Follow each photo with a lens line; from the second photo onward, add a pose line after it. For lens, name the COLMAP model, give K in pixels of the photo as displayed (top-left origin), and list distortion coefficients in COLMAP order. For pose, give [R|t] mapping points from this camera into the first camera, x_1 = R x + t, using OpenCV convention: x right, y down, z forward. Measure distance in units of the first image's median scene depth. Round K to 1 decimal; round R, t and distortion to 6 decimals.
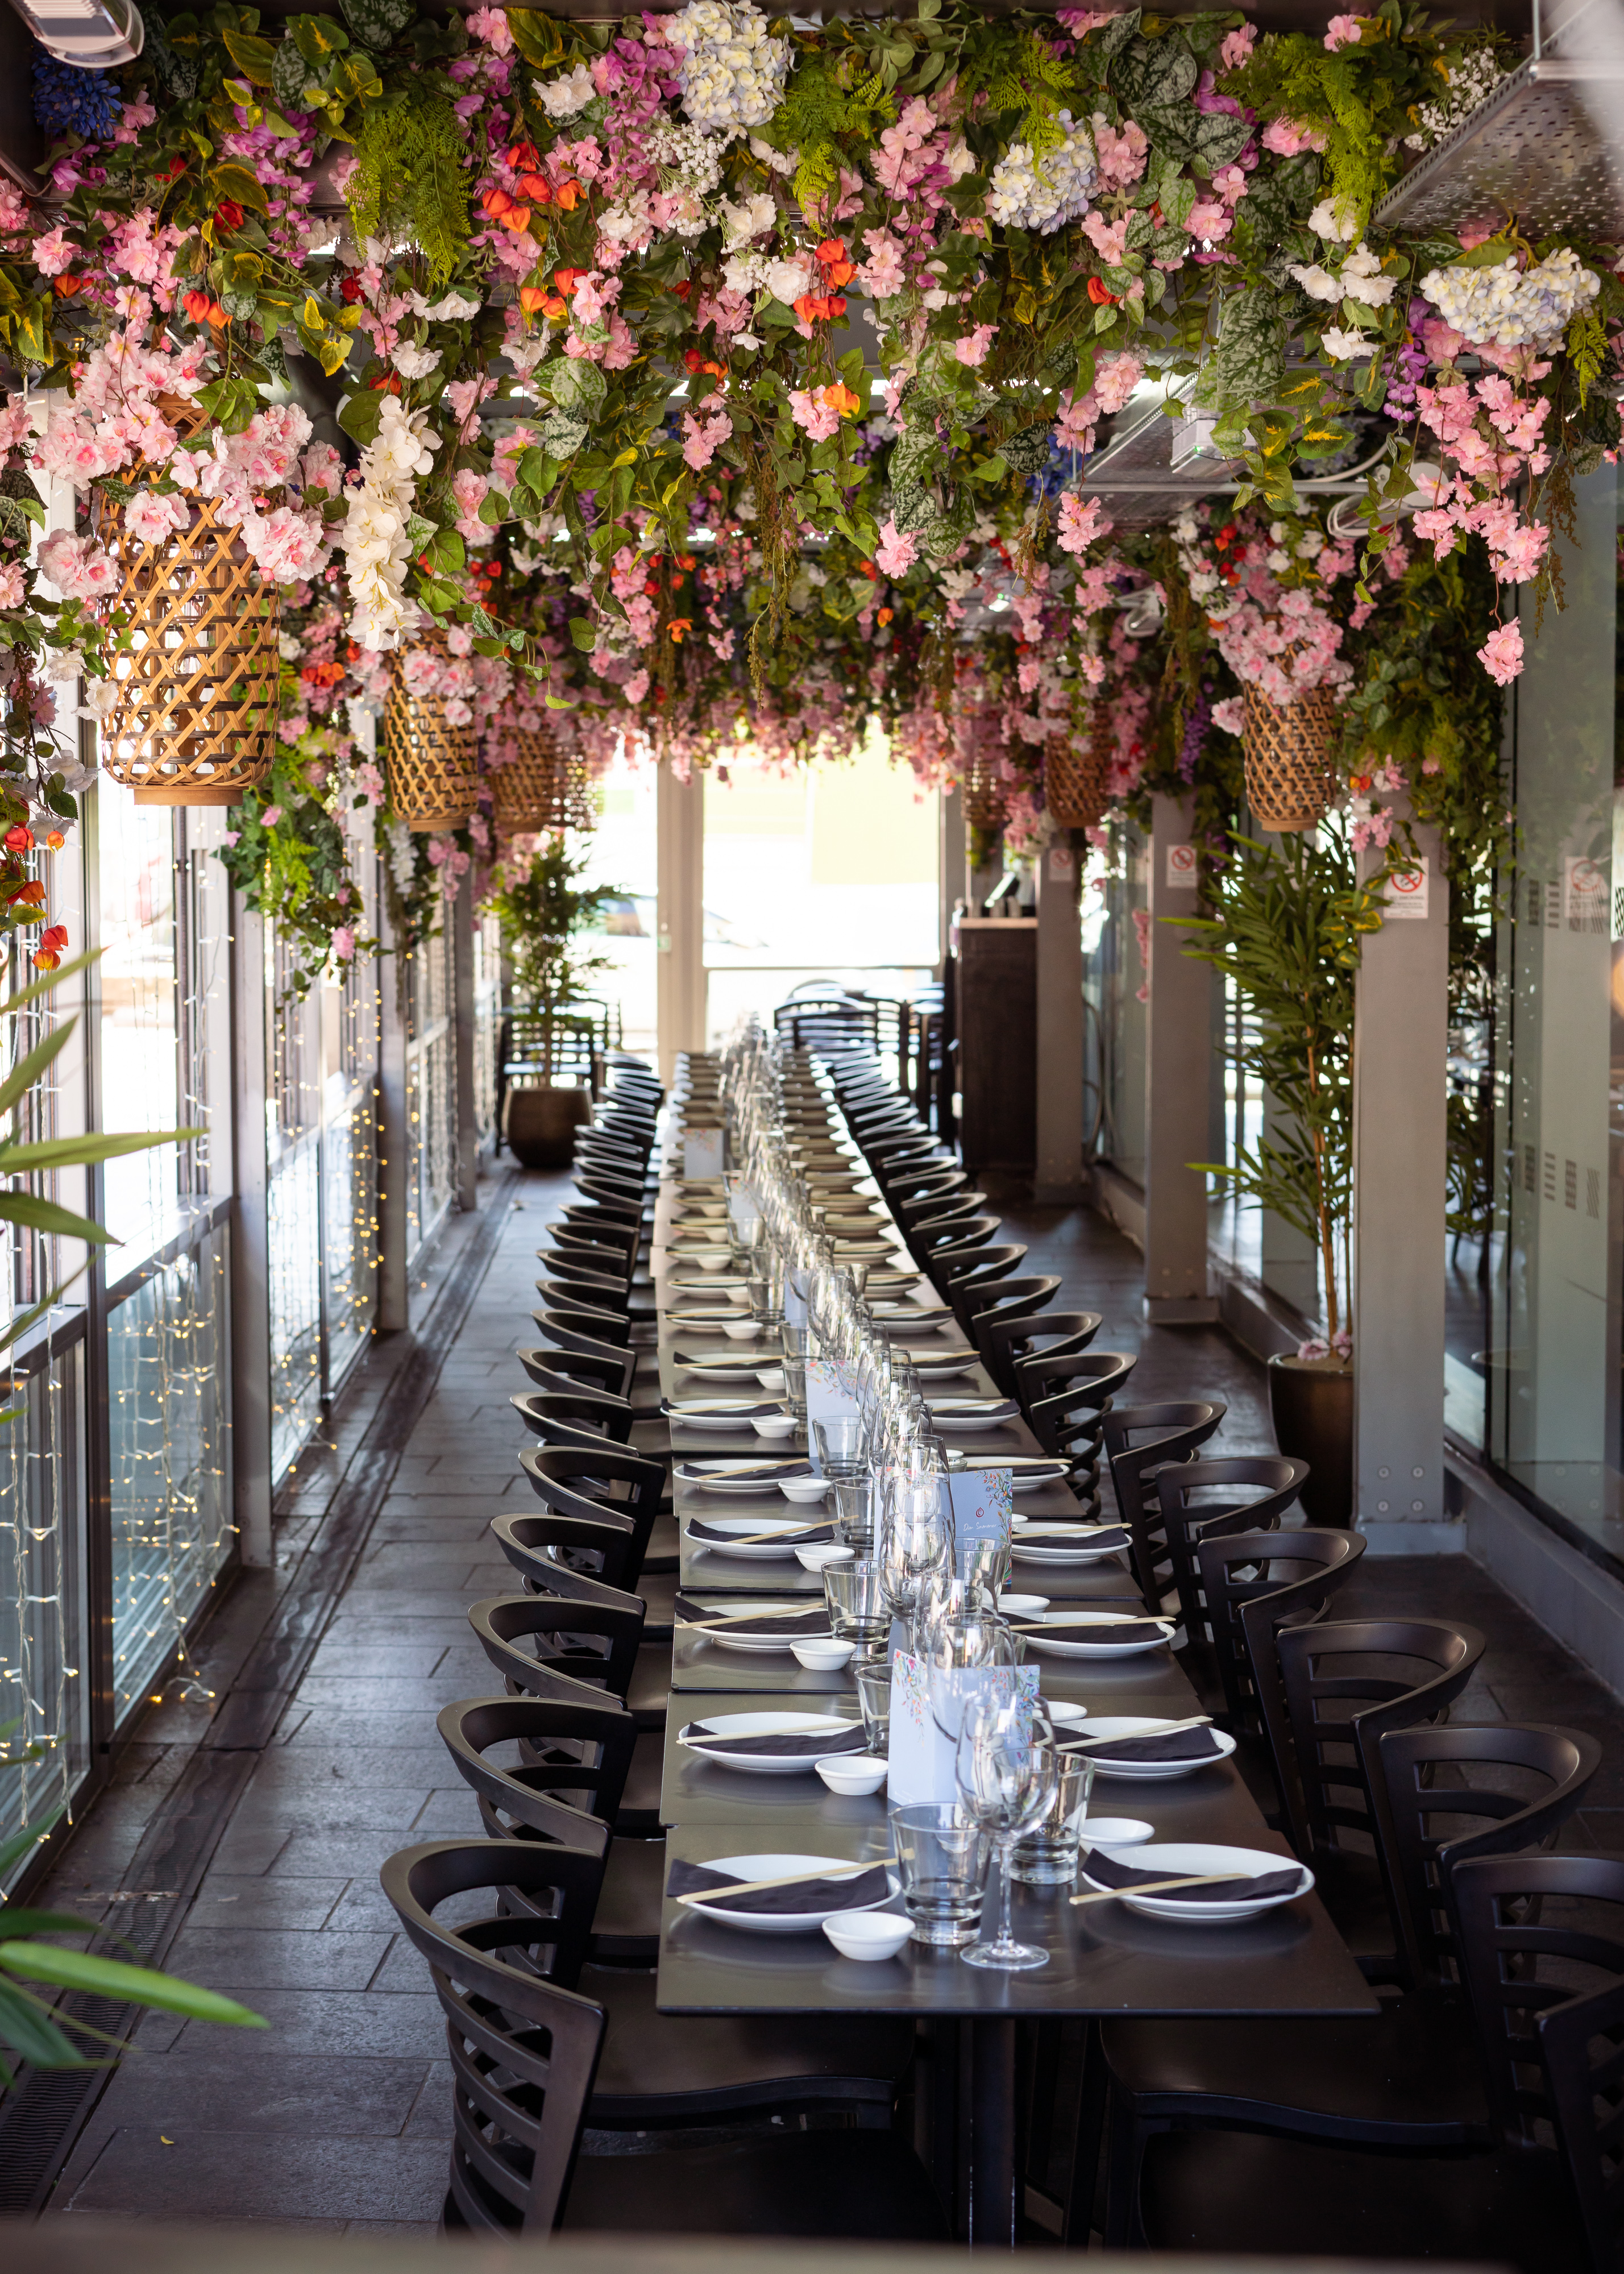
lens RADIAL K [[3889.7, 0, 771.2], [0, 3889.7, 1090.5], [0, 0, 1]] dist [-0.035127, 0.000000]
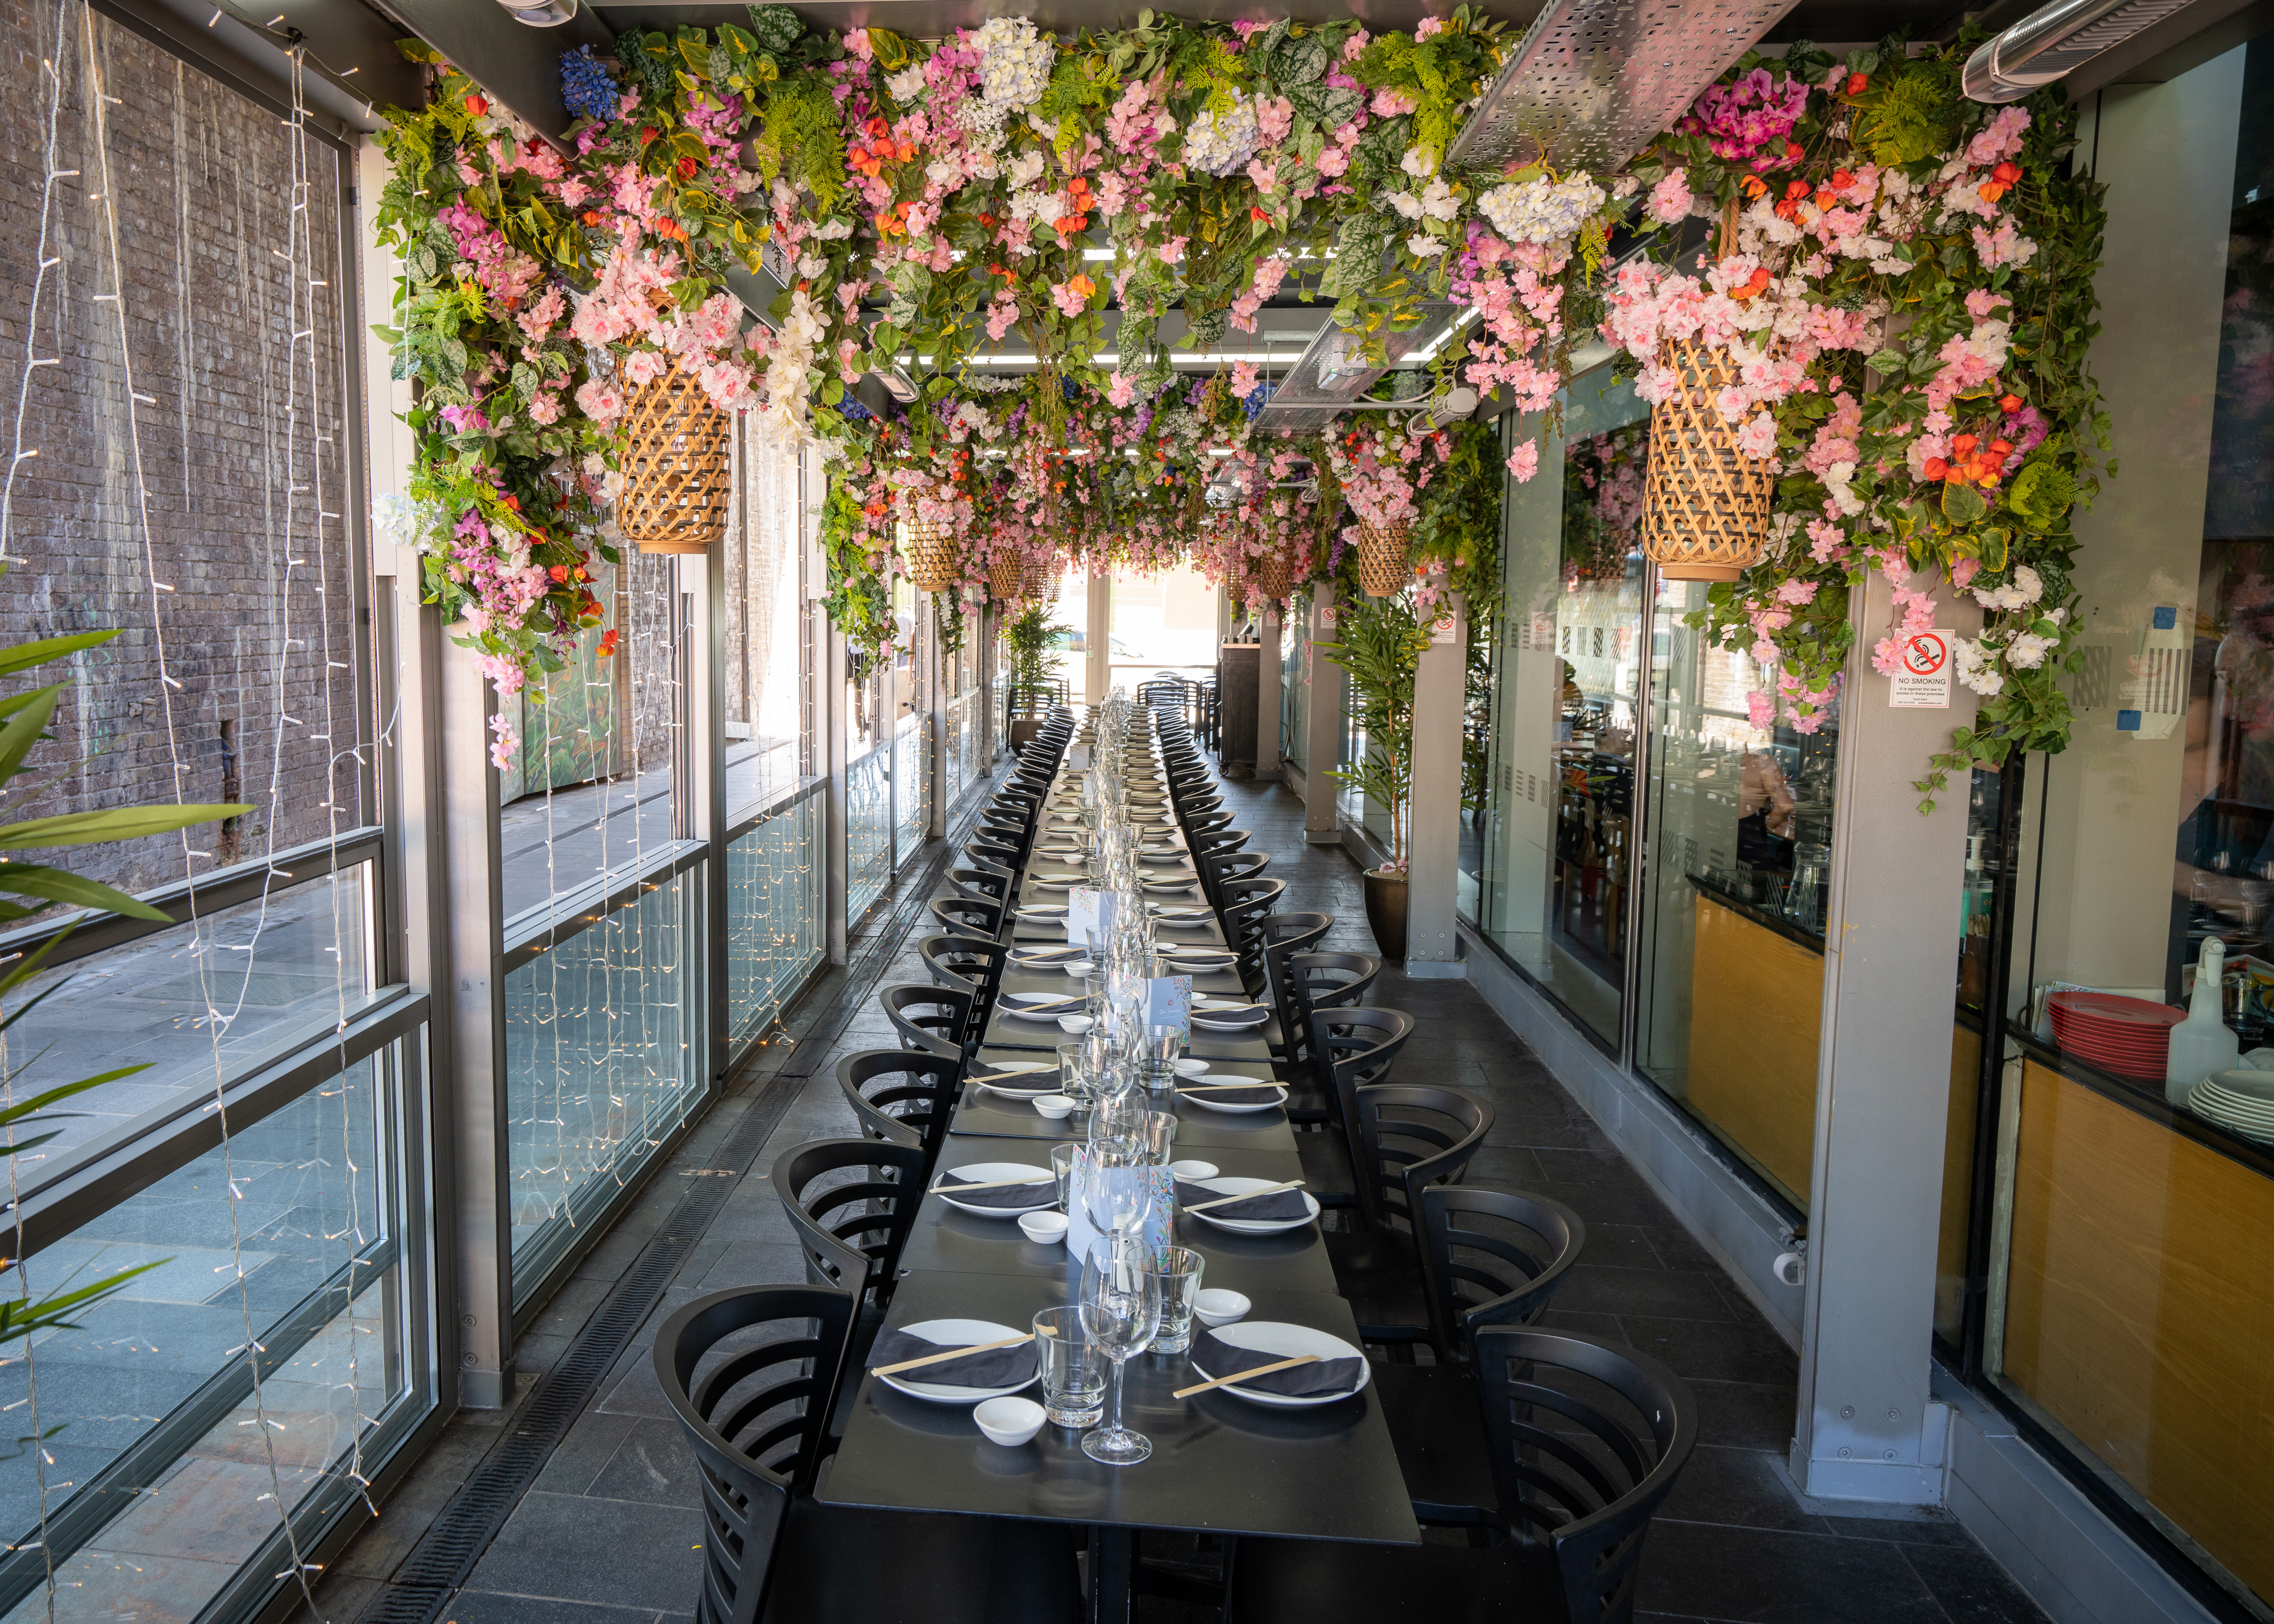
lens RADIAL K [[1591.6, 0, 993.5], [0, 1591.6, 771.0], [0, 0, 1]] dist [-0.013843, 0.006324]
pose [[0.994066, 0.021728, -0.106583, 0.043877], [-0.018069, 0.999218, 0.035175, -0.008104], [0.107264, -0.033041, 0.993681, 0.306061]]
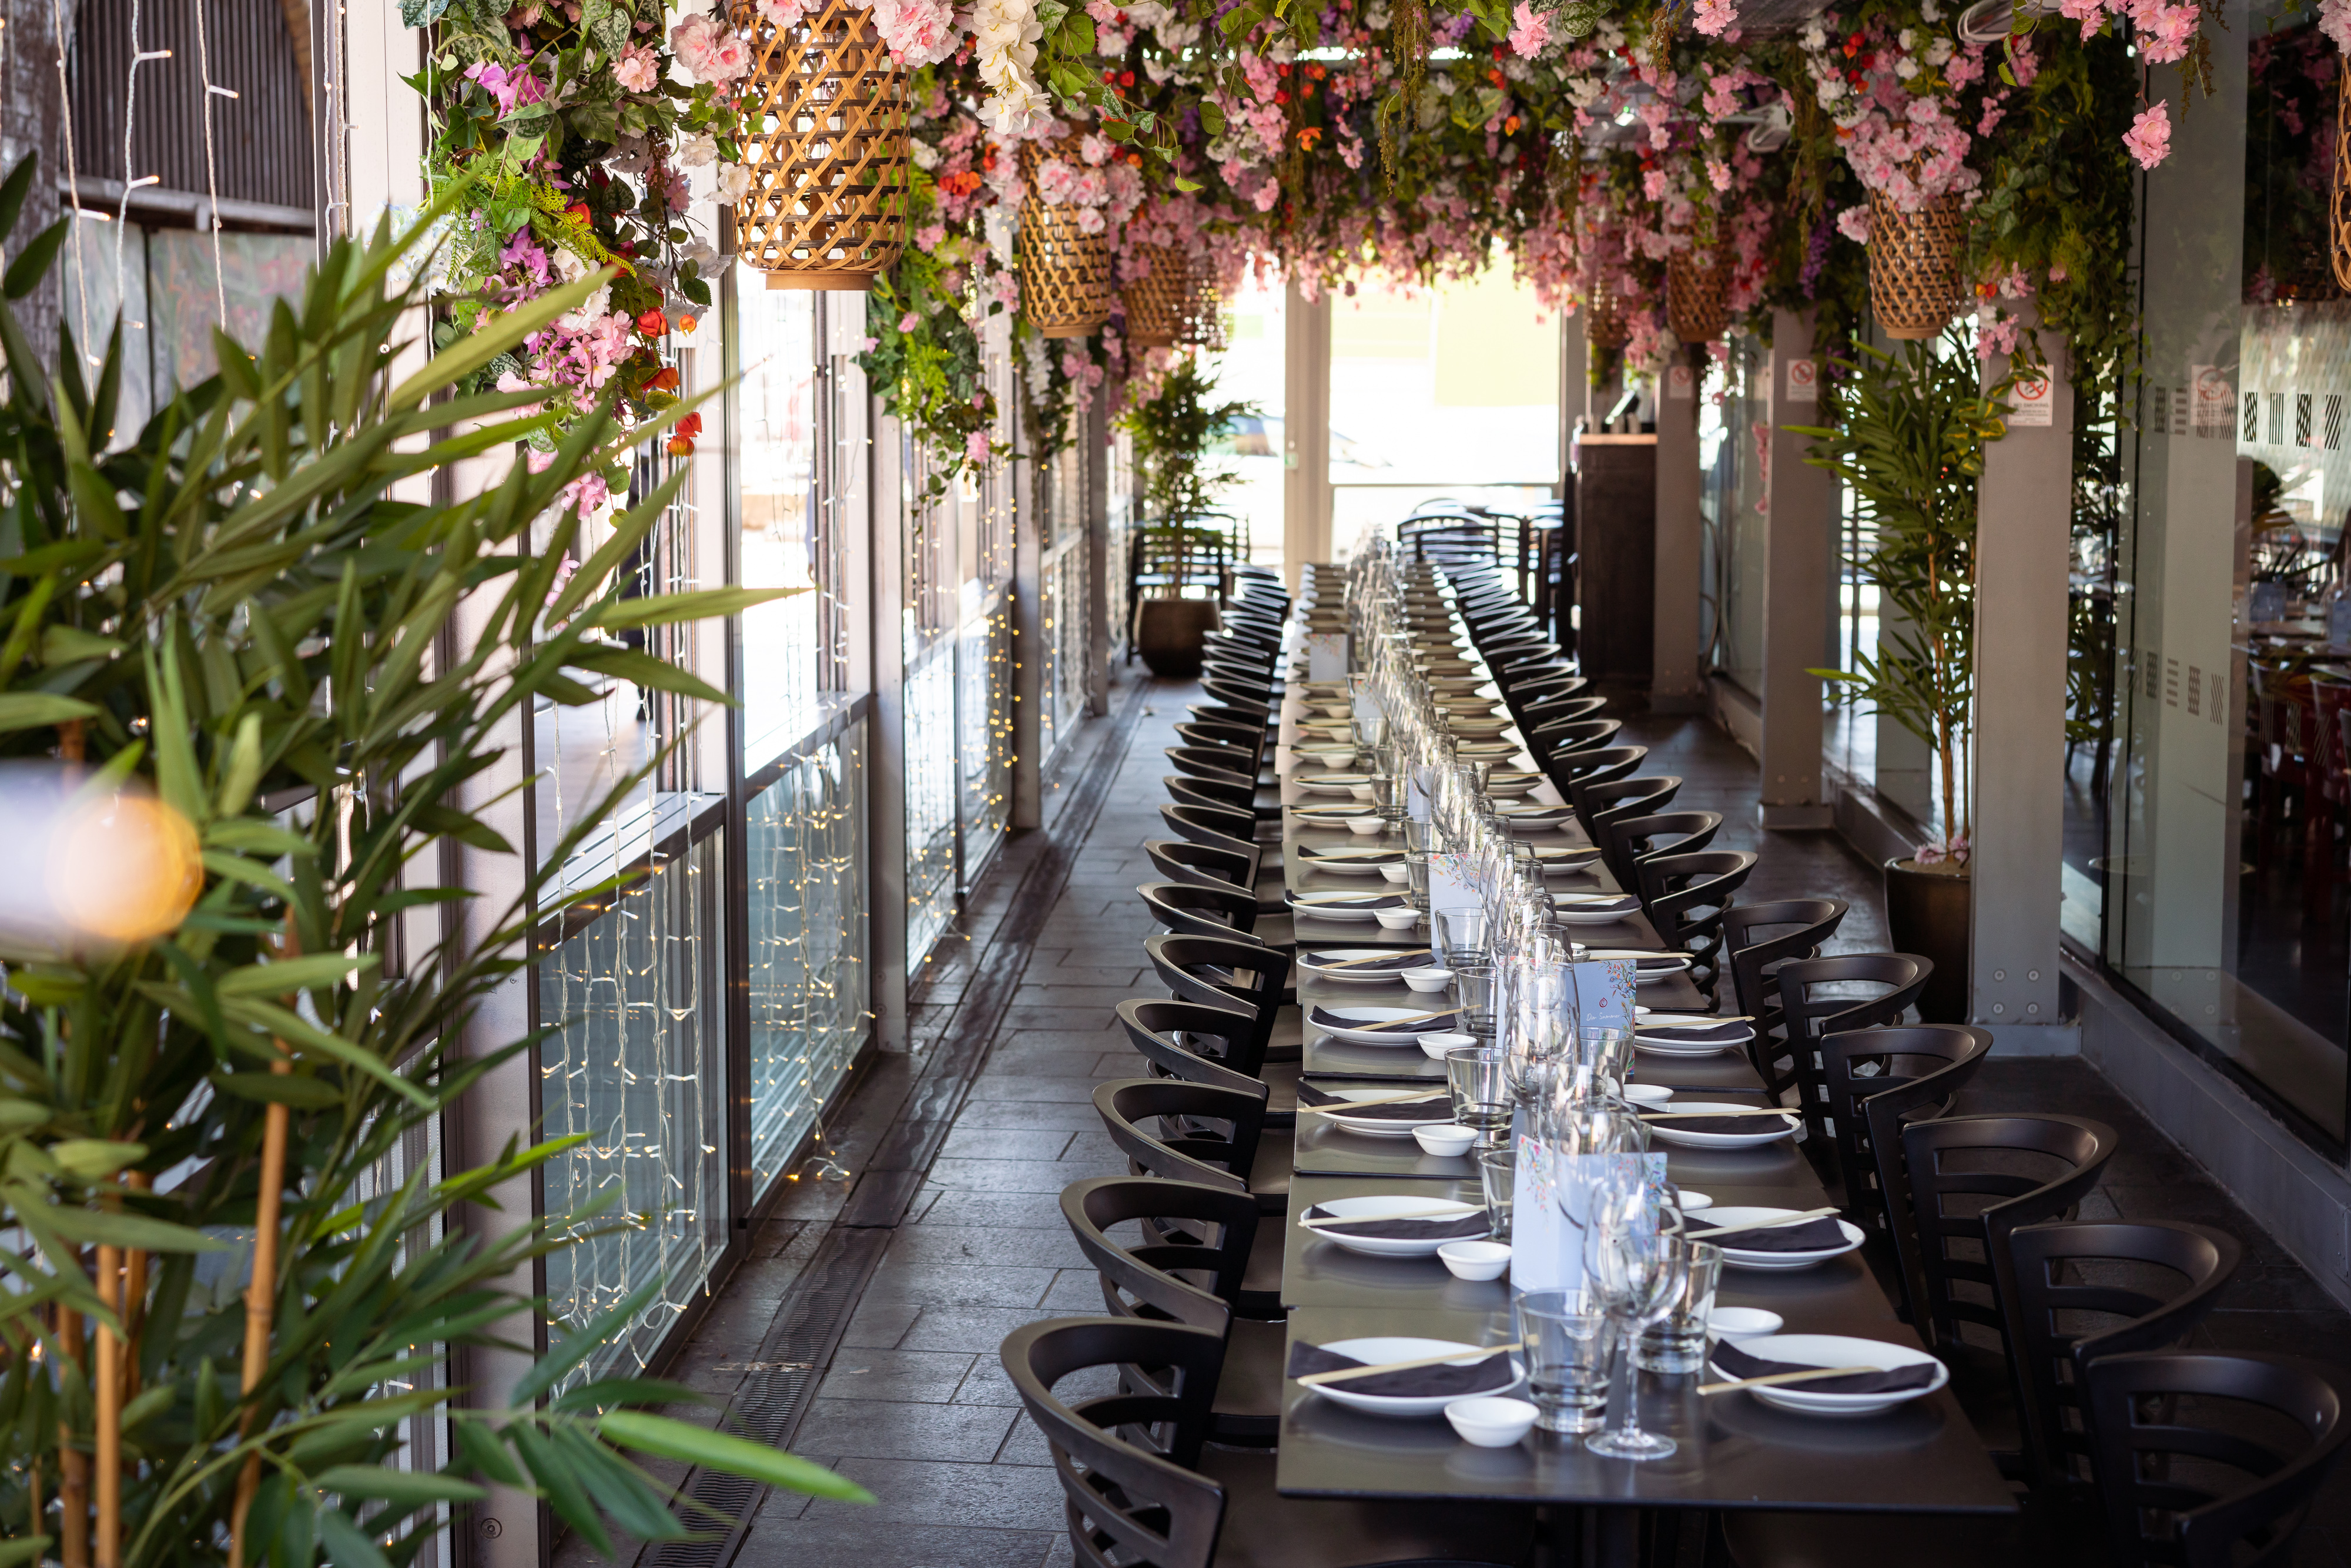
lens RADIAL K [[3702.5, 0, 1116.7], [0, 3702.5, 758.3], [0, 0, 1]] dist [-0.033442, 0.000000]
pose [[0.997225, 0.008725, -0.073930, -0.001245], [-0.005827, 0.999209, 0.039335, 0.007999], [0.074215, -0.038795, 0.996487, 0.039493]]
